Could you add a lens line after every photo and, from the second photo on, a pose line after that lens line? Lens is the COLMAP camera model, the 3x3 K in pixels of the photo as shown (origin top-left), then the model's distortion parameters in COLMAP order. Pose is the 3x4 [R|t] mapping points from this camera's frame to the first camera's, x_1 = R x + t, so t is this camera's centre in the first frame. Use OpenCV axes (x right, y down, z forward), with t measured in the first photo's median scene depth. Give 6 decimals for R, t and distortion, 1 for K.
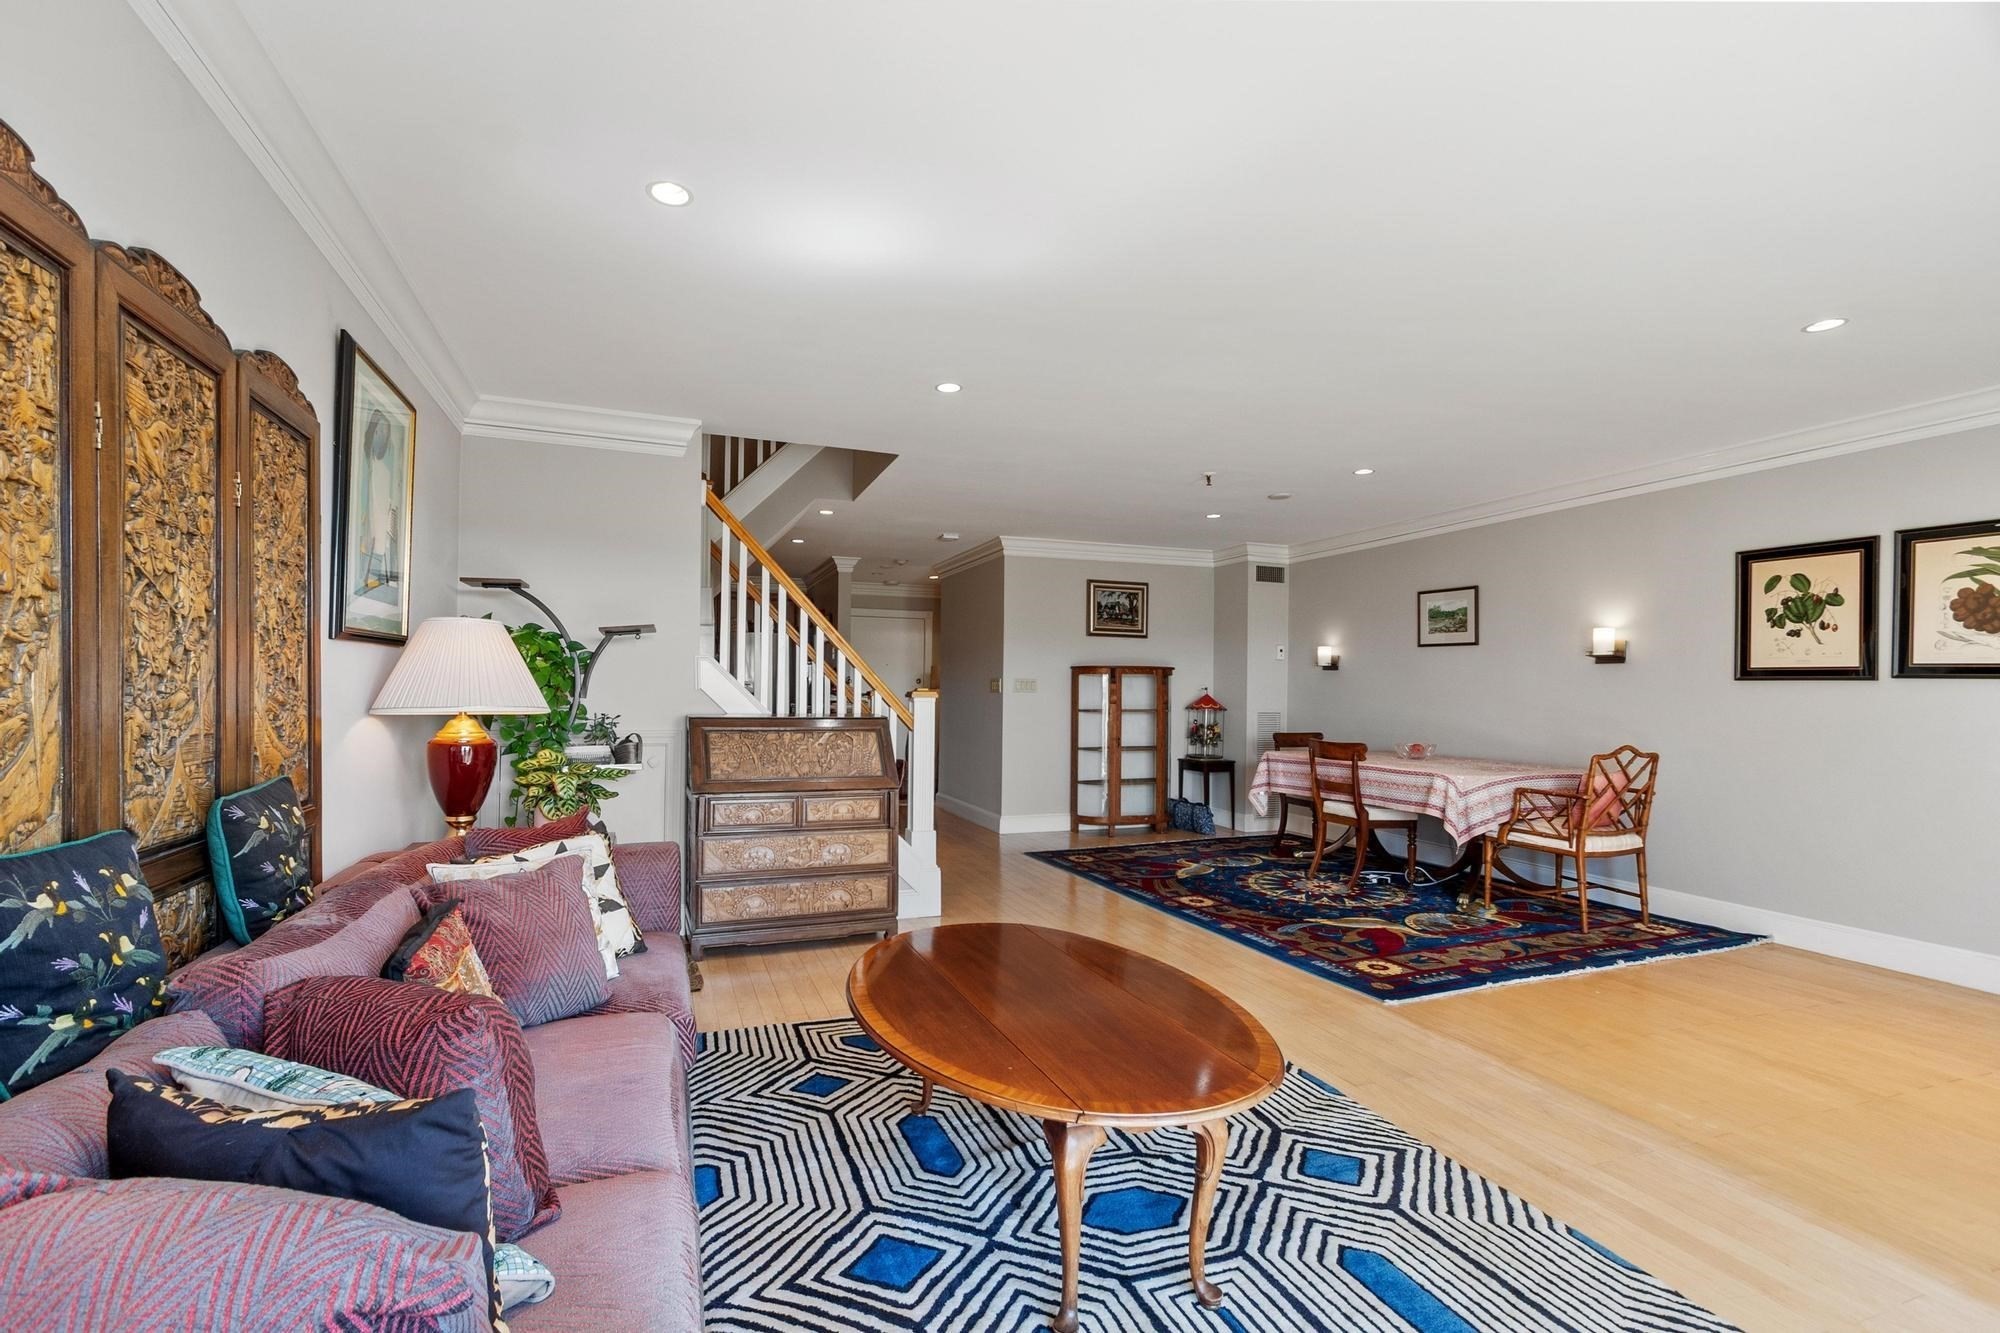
lens RADIAL K [[877.8, 0, 933.0], [0, 877.8, 683.8], [0, 0, 1]] dist [0.003869, -0.001517]
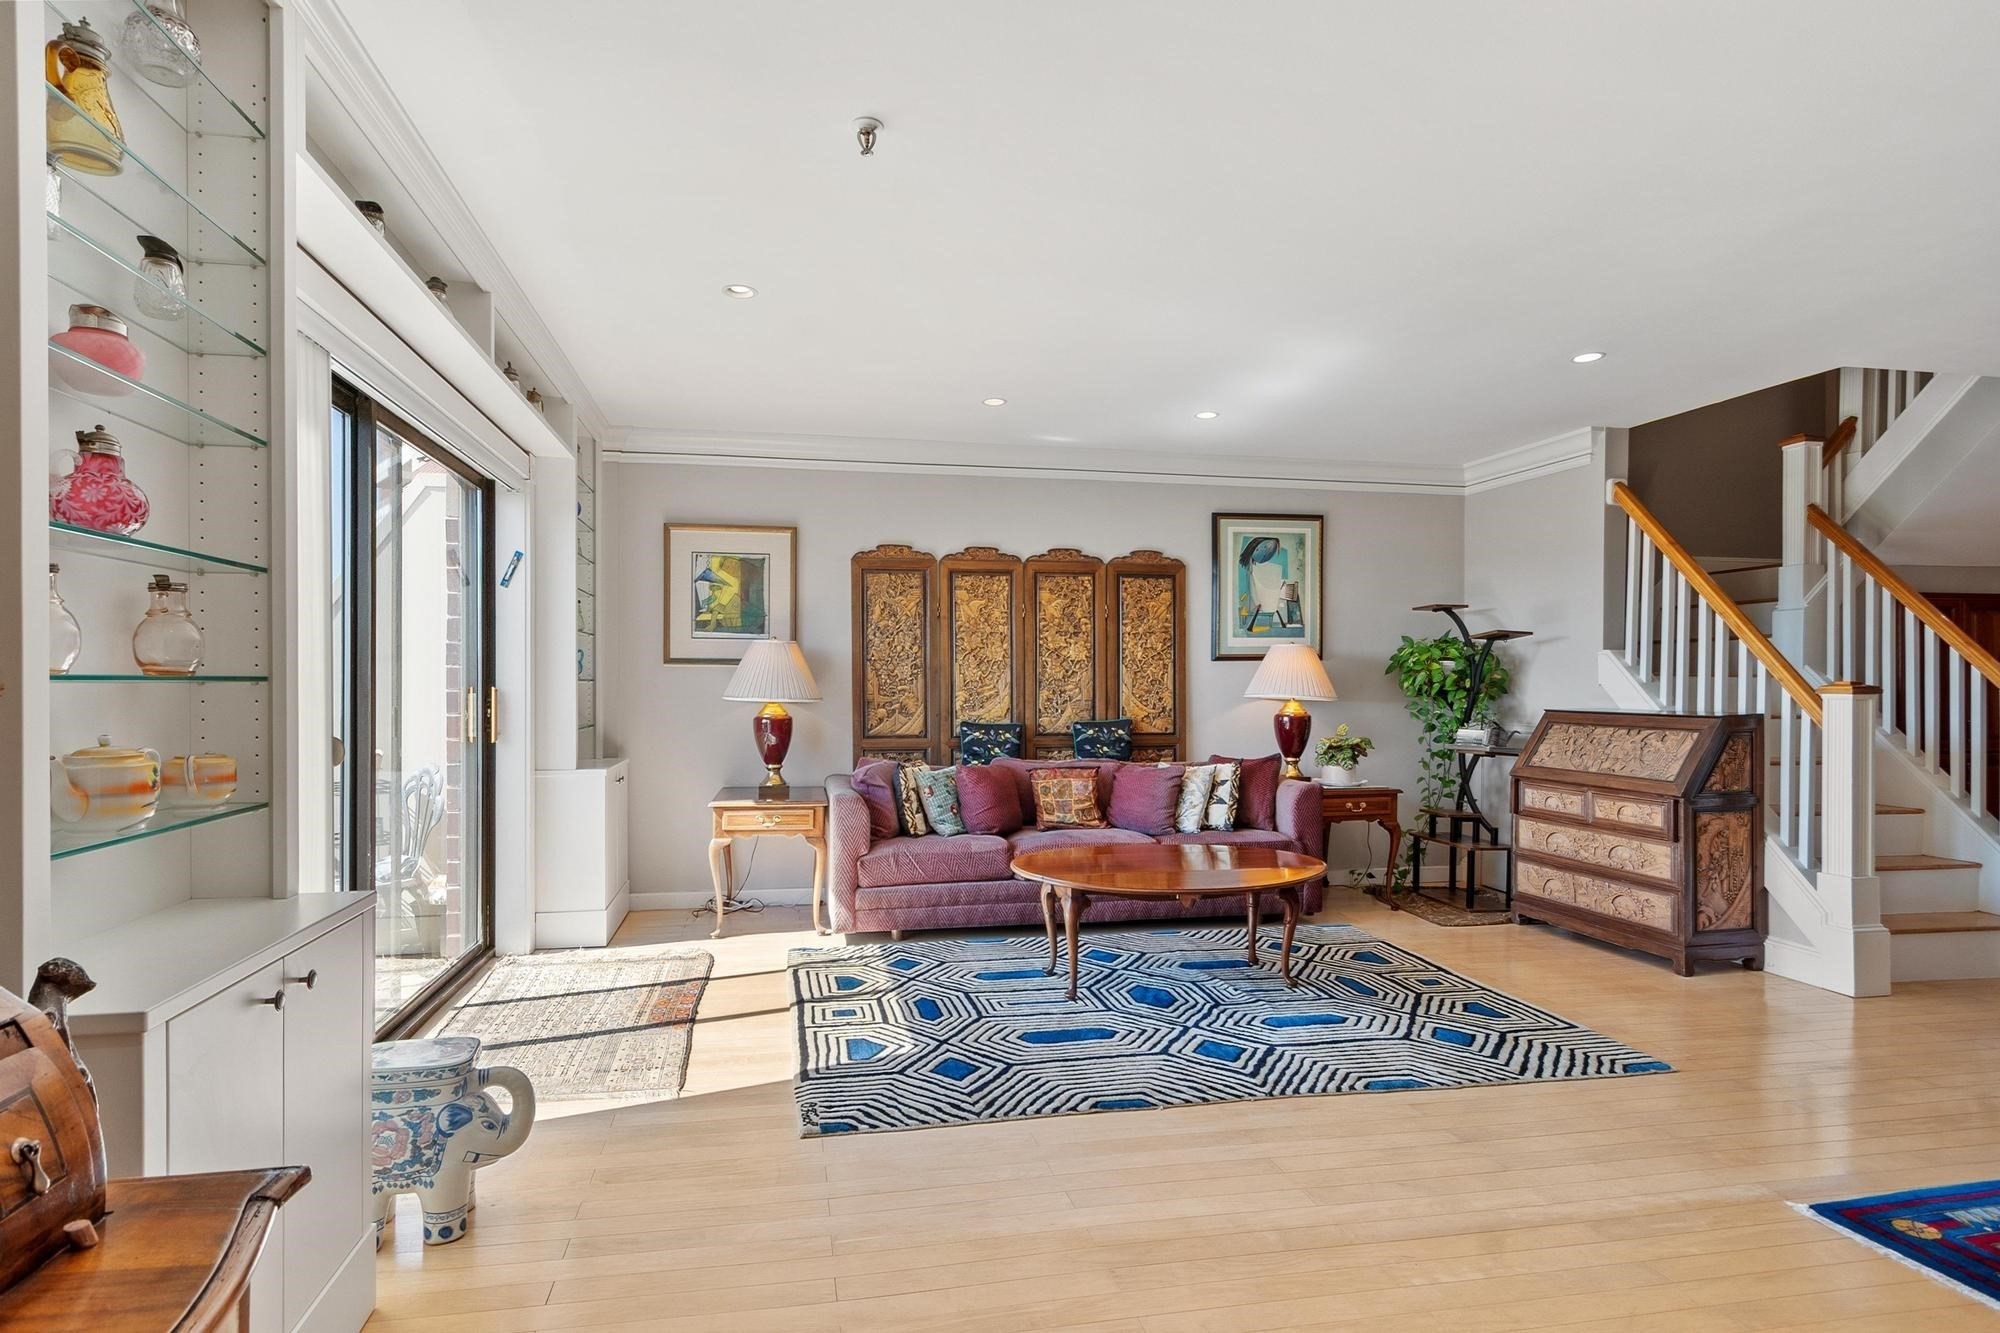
lens RADIAL K [[977.0, 0, 998.5], [0, 977.0, 687.2], [0, 0, 1]] dist [0.011948, 0.001878]
pose [[-0.101611, -0.003442, -0.994818, 2.024428], [0.002866, 0.999989, -0.003753, 0.022287], [0.994820, -0.003232, -0.101600, 0.872914]]
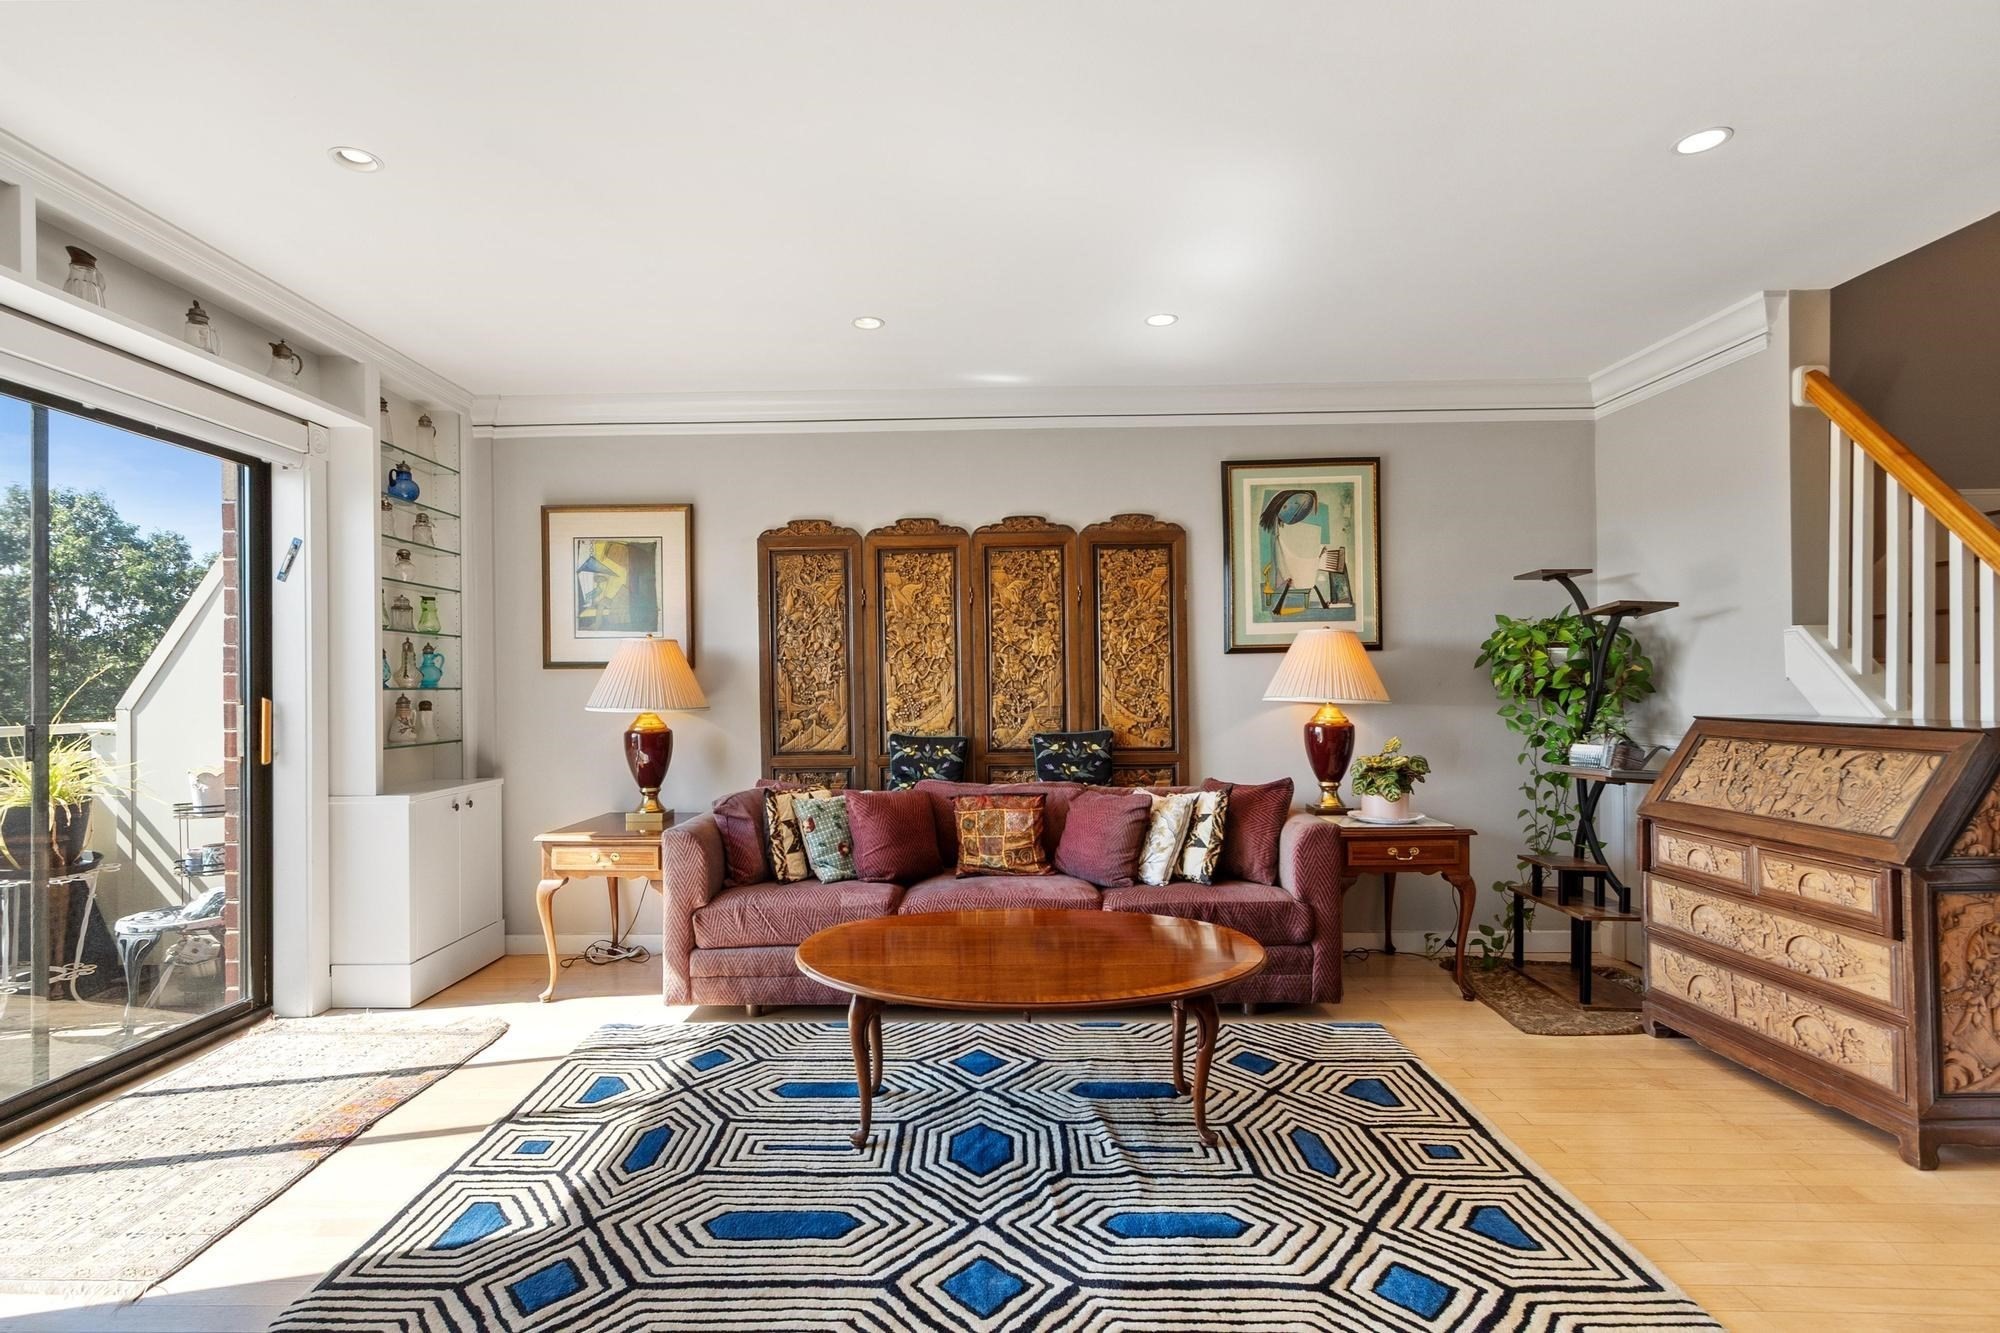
lens RADIAL K [[963.5, 0, 991.8], [0, 963.5, 678.7], [0, 0, 1]] dist [0.005099, -0.000598]
pose [[-0.305719, -0.011147, -0.952057, 1.354818], [0.013297, 0.999784, -0.015975, 0.019591], [0.952029, -0.017544, -0.305504, 1.354324]]
